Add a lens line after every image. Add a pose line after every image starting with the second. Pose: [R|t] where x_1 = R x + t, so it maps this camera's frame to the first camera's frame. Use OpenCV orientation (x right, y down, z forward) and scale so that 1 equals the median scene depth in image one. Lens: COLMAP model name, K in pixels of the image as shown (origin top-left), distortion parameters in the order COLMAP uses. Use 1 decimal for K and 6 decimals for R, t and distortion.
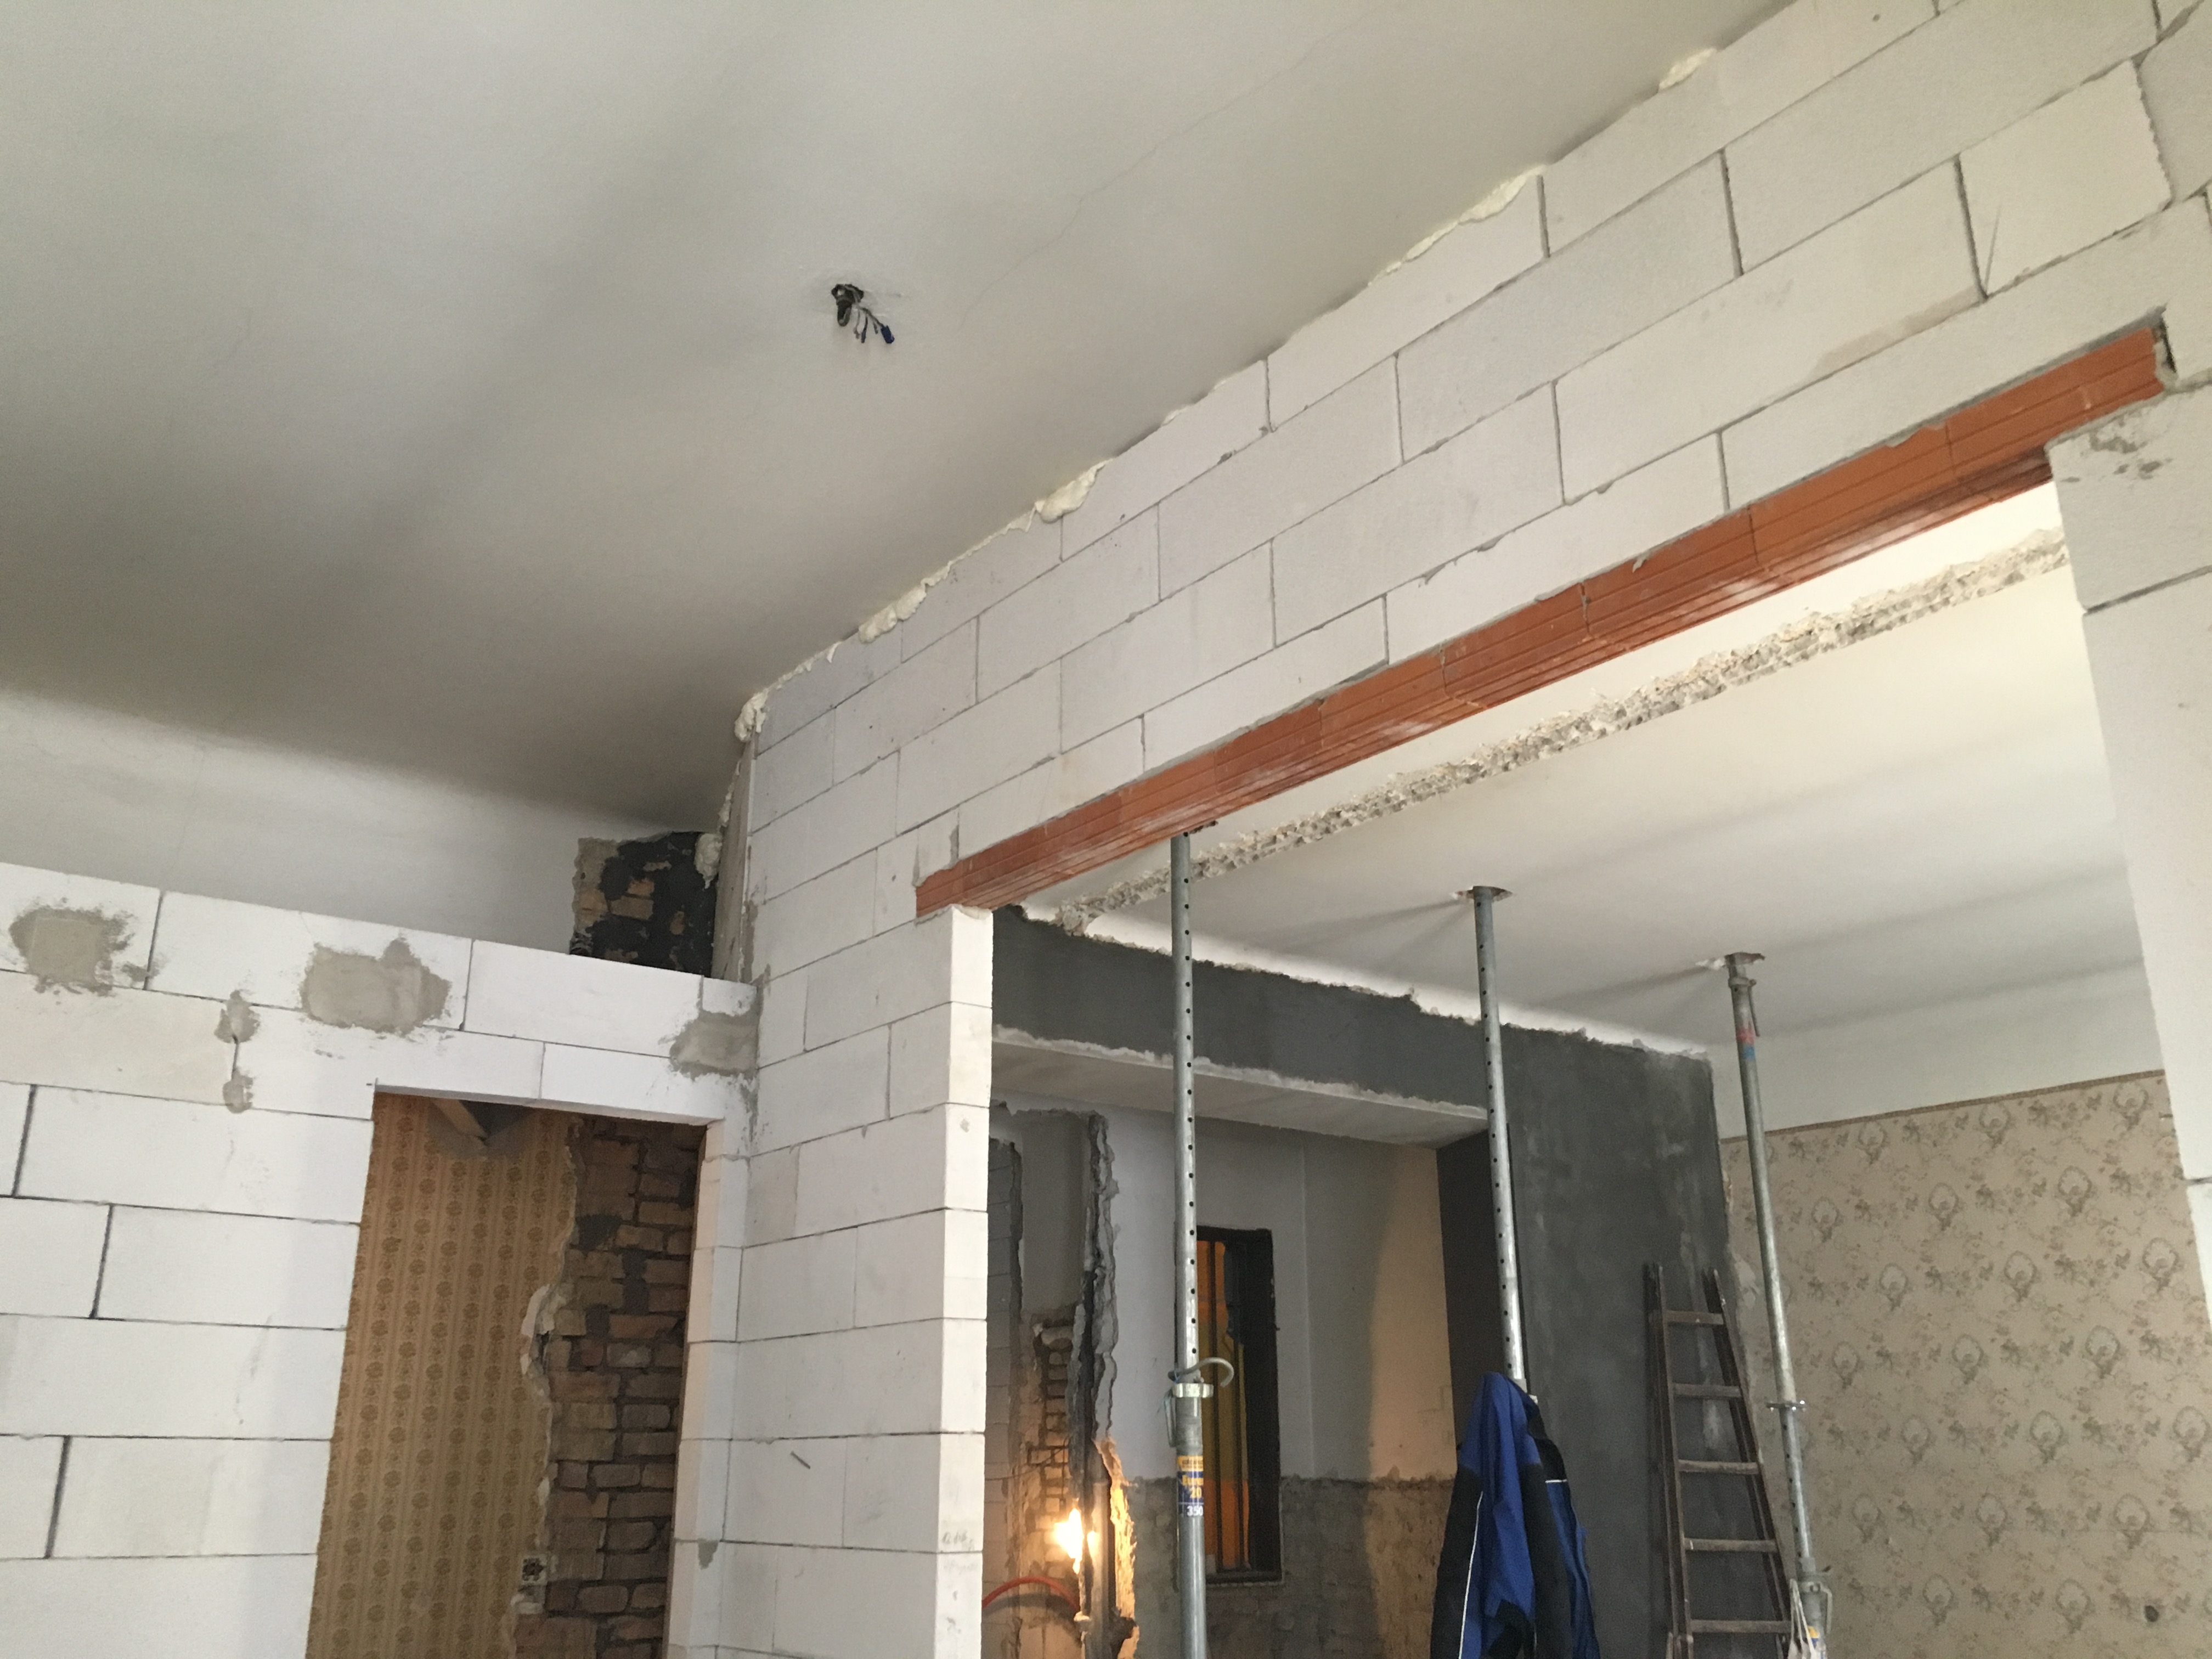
lens RADIAL K [[1867.3, 0, 1103.3], [0, 1867.3, 828.0], [0, 0, 1]] dist [0.076501, -0.099864]
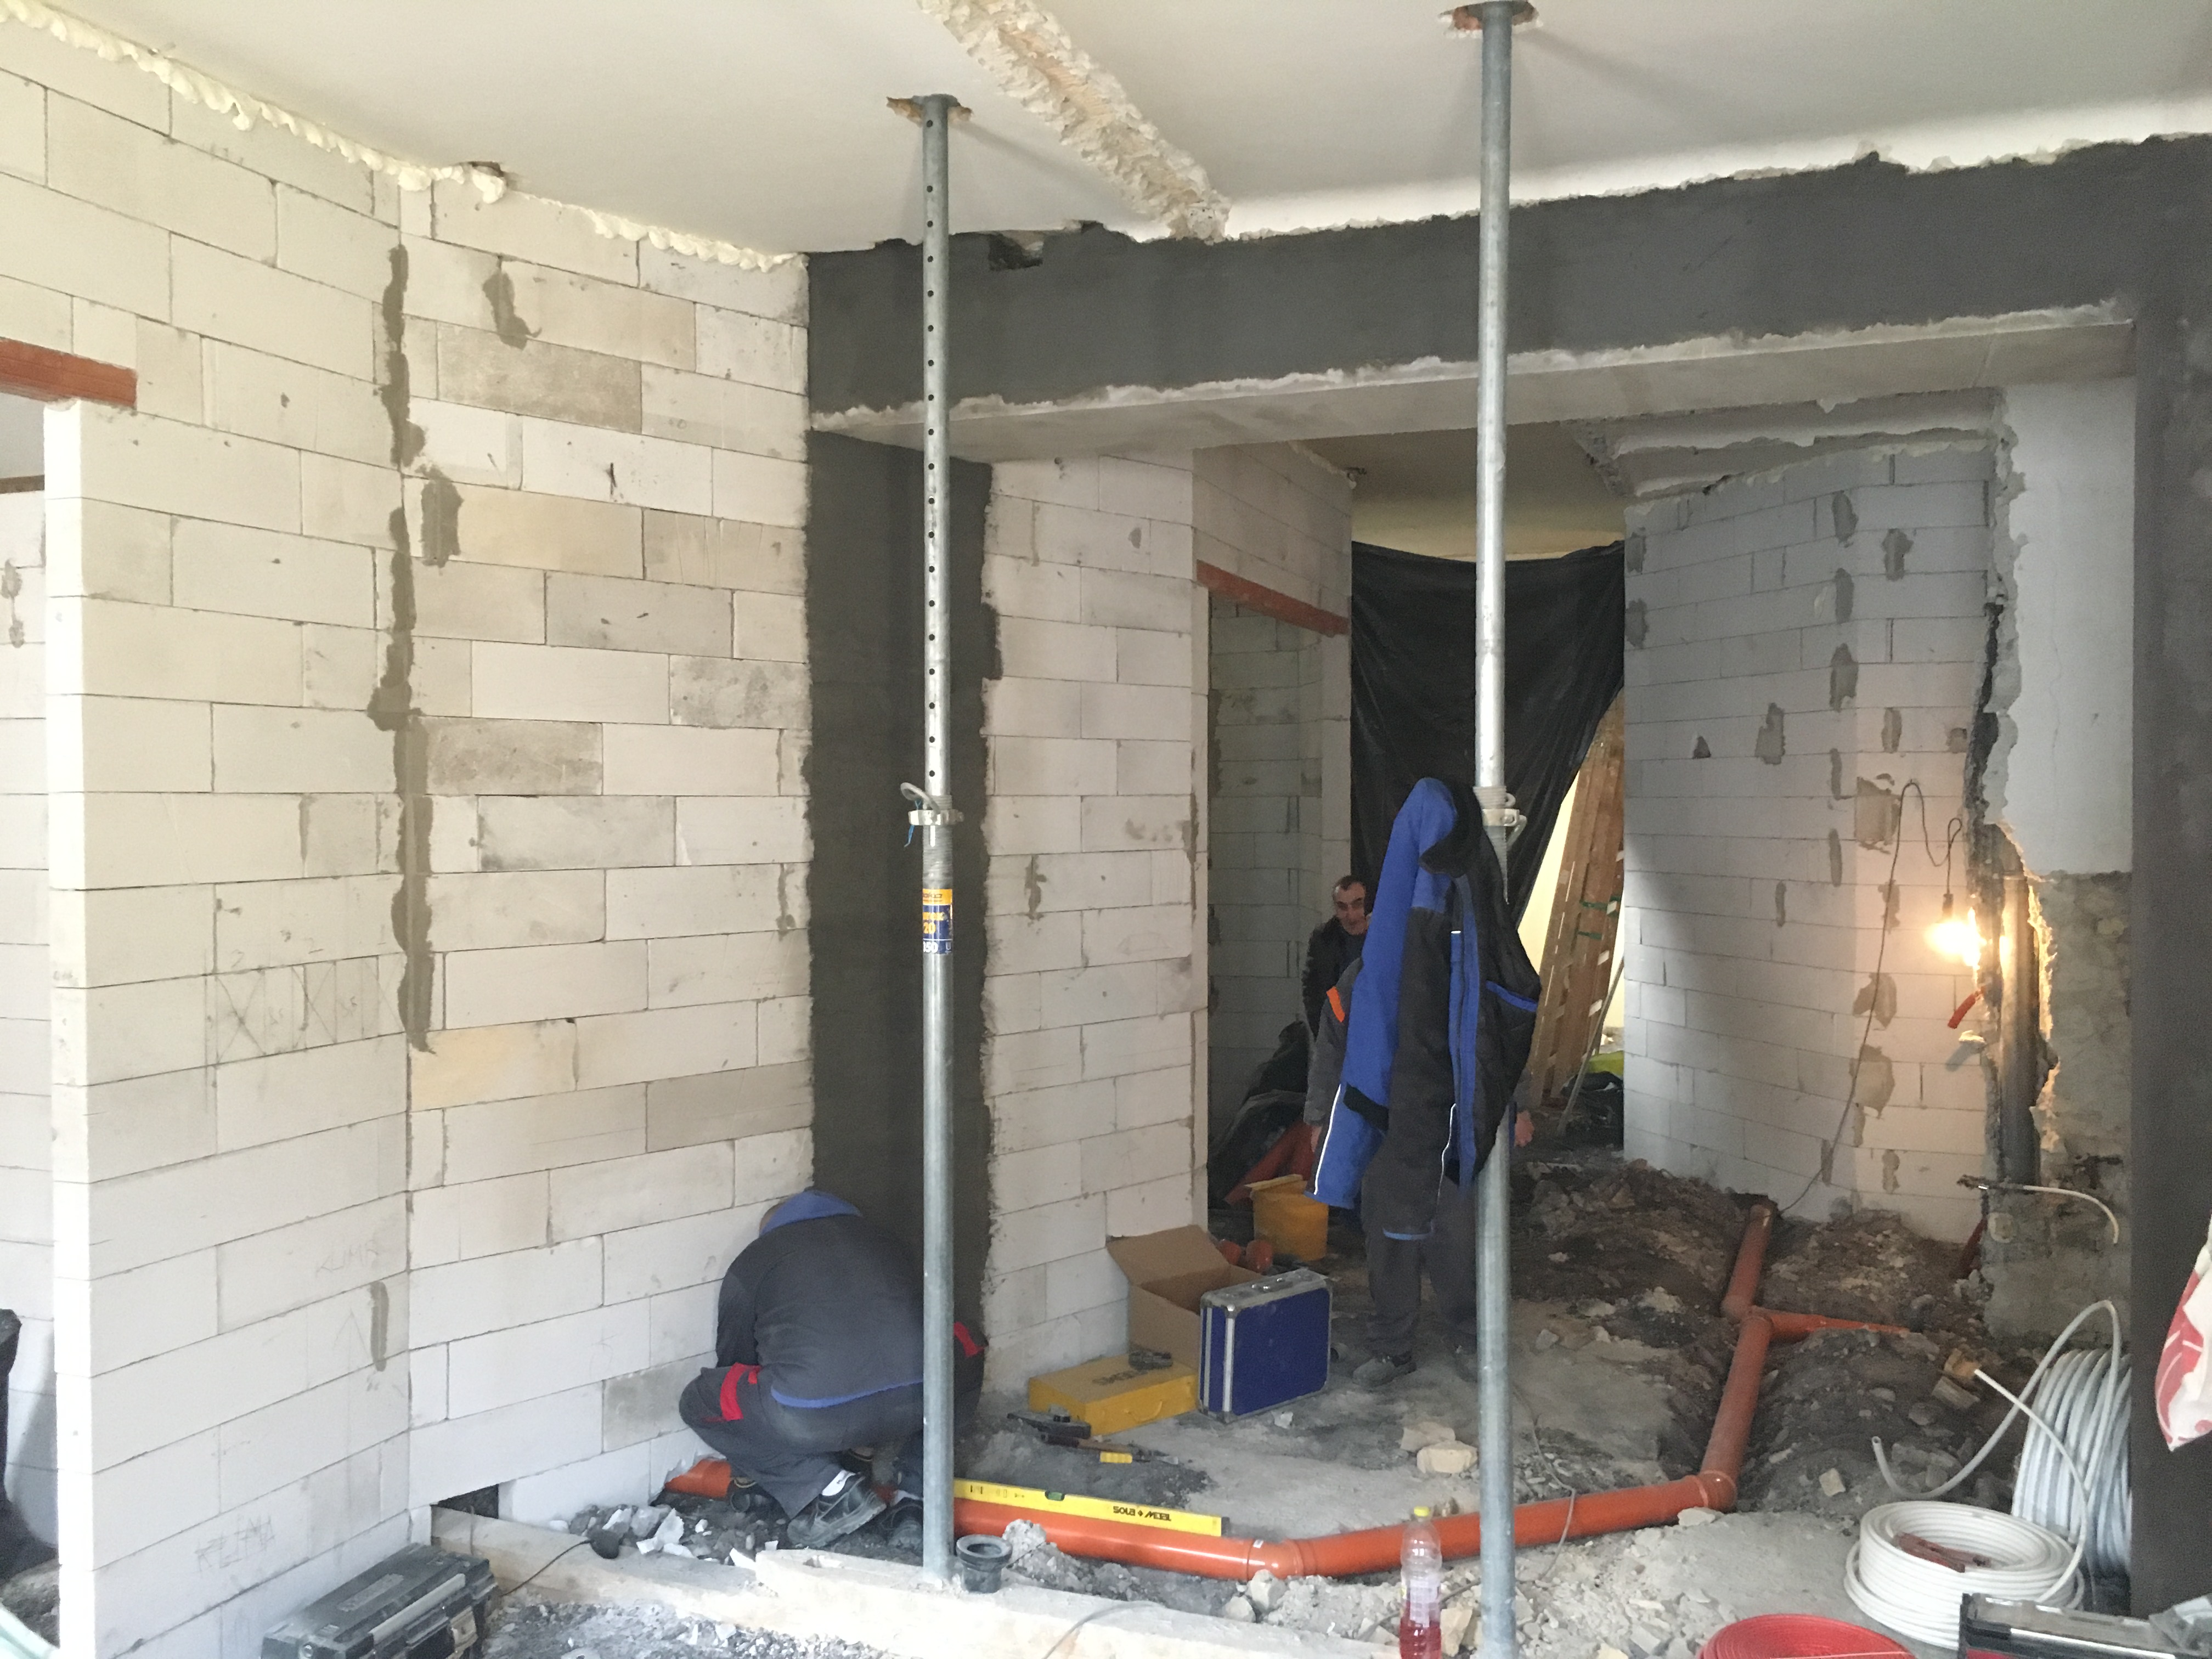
lens RADIAL K [[1873.3, 0, 1106.0], [0, 1873.3, 829.5], [0, 0, 1]] dist [0.068843, -0.084863]
pose [[0.533865, 0.014931, -0.845438, 0.769710], [0.275170, 0.942353, 0.190403, 0.154129], [0.799543, -0.334288, 0.498981, 0.598921]]
